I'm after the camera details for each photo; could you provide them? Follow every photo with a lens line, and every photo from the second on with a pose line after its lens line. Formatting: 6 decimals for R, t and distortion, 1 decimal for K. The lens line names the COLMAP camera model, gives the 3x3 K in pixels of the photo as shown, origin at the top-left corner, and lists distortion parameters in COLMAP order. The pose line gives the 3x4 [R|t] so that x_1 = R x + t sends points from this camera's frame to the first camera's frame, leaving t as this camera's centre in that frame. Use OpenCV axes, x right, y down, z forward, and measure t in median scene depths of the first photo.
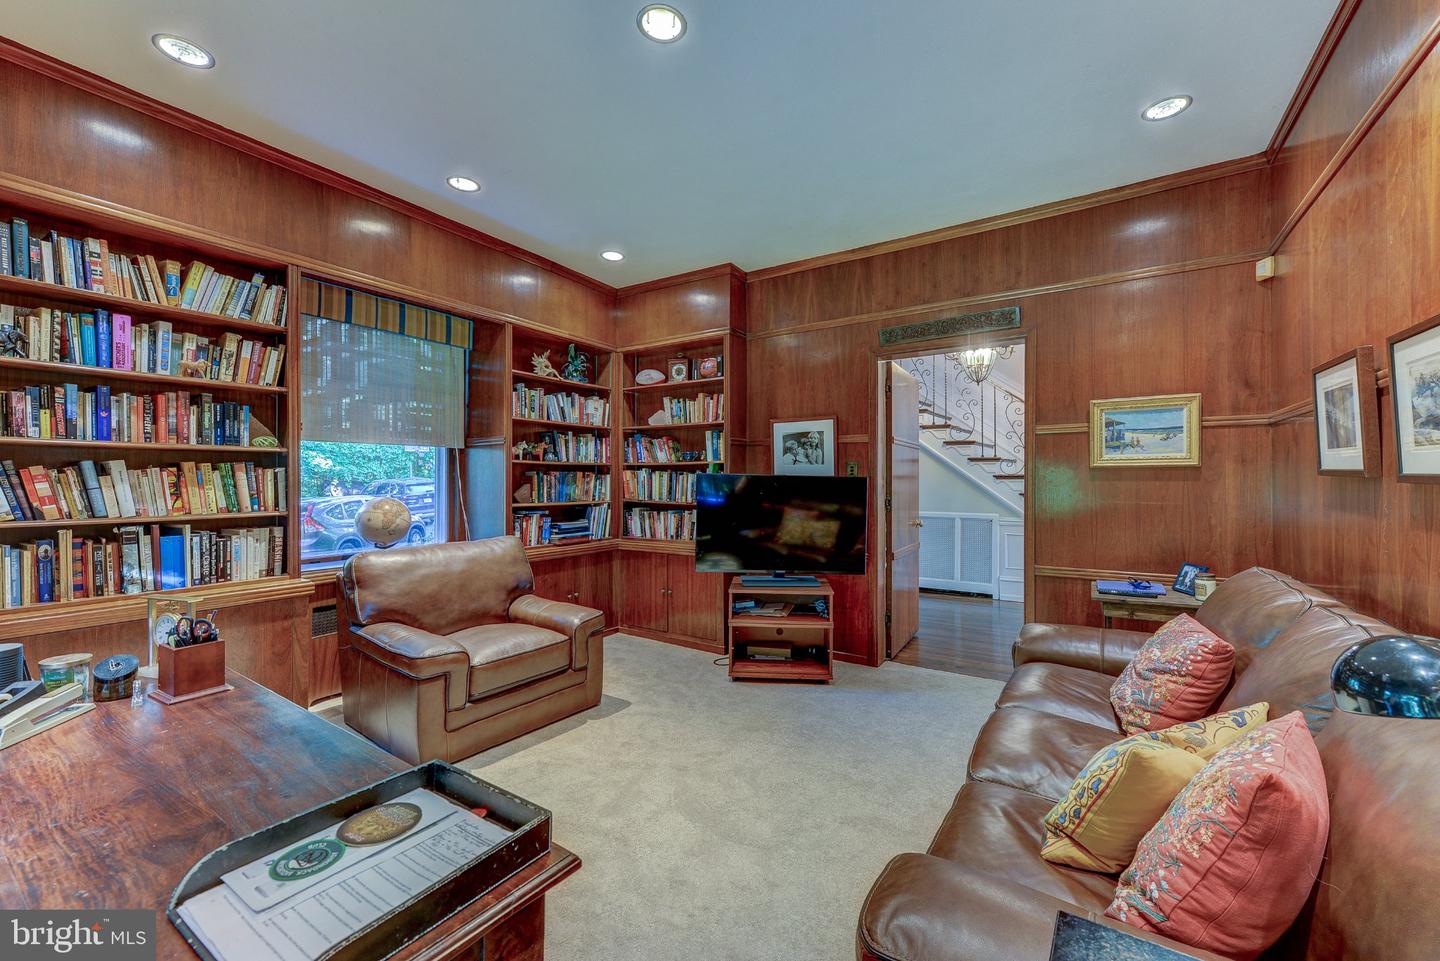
lens RADIAL K [[586.2, 0, 724.8], [0, 586.2, 478.5], [0, 0, 1]] dist [0.007456, -0.001618]
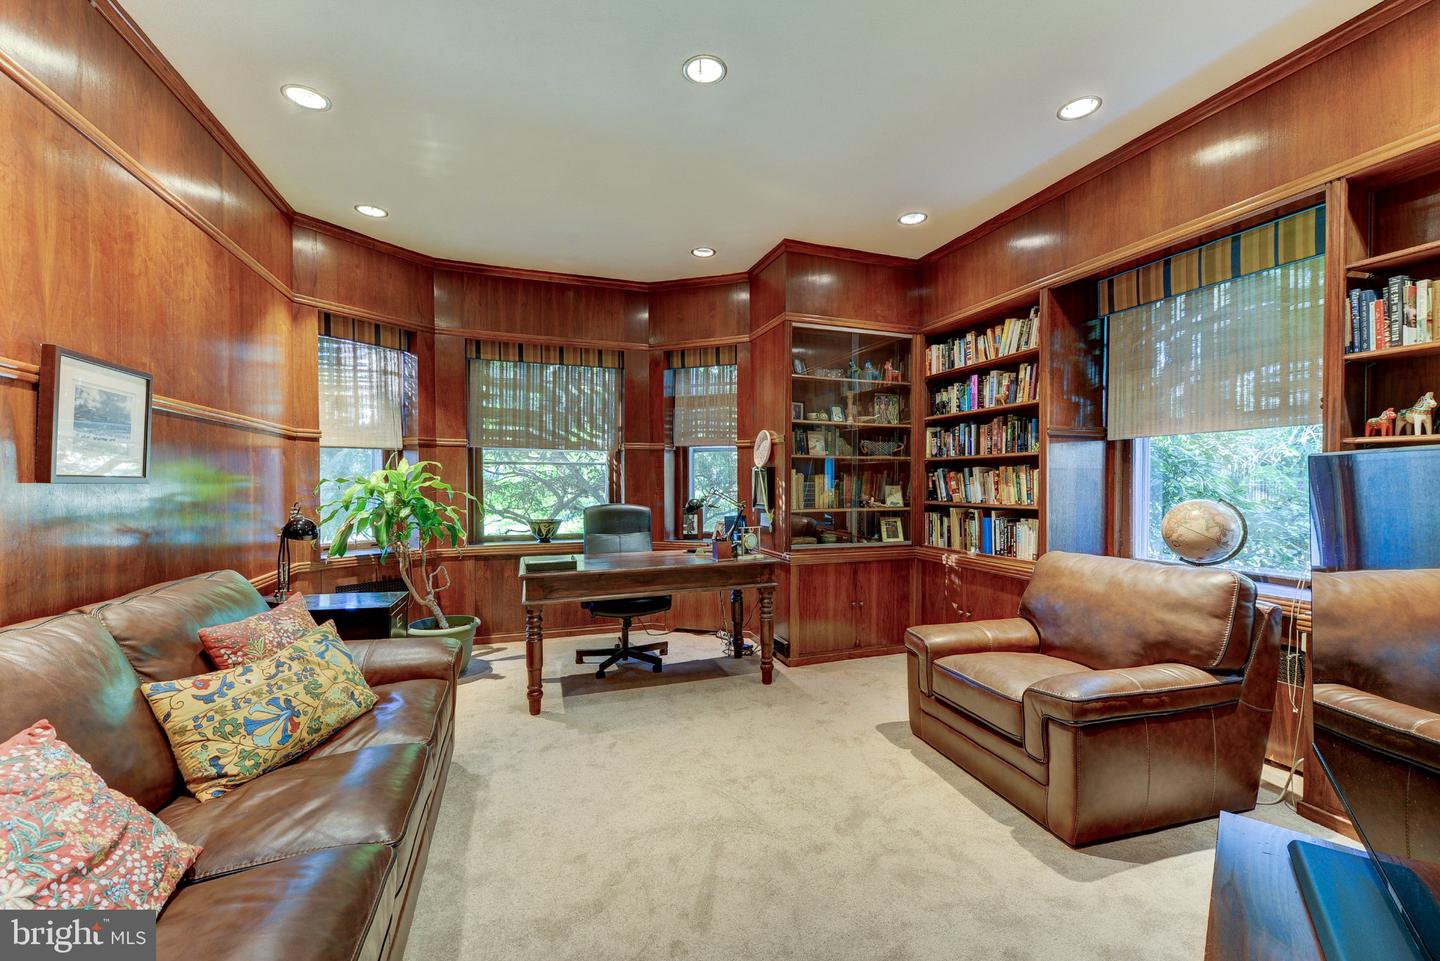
lens RADIAL K [[586.2, 0, 720.3], [0, 586.2, 486.9], [0, 0, 1]] dist [0.007456, -0.001618]
pose [[-0.611664, 0.003197, -0.791111, 0.592739], [-0.001877, 0.999983, 0.005492, 0.014805], [0.791116, 0.004844, -0.611647, 1.321577]]
